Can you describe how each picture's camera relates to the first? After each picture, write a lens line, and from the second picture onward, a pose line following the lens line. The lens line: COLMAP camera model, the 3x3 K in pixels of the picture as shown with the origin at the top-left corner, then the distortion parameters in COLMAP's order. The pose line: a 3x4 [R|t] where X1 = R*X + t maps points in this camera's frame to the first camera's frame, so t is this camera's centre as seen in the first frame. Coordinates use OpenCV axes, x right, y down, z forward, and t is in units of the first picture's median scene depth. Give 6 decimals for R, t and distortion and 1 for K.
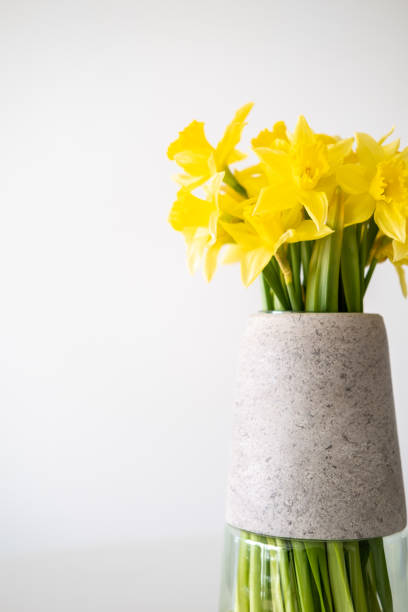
lens RADIAL K [[1147.3, 0, 204.0], [0, 1147.3, 306.0], [0, 0, 1]] dist [-0.333639, 6.556711]
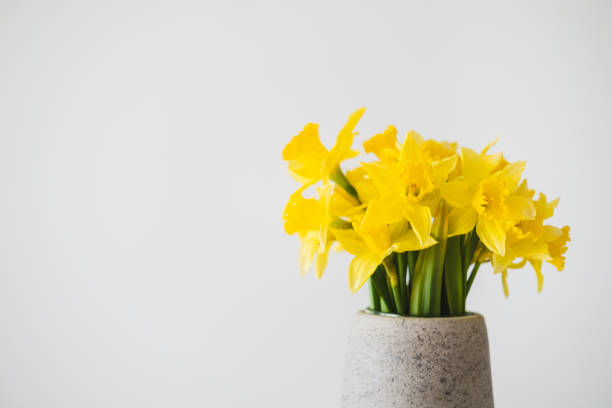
lens RADIAL K [[1147.3, 0, 306.0], [0, 1147.3, 204.0], [0, 0, 1]] dist [-0.333639, 6.556711]
pose [[0.999387, 0.020687, -0.028240, 0.021503], [-0.019948, 0.999457, 0.026223, -0.124939], [0.028767, -0.025644, 0.999257, -0.053862]]
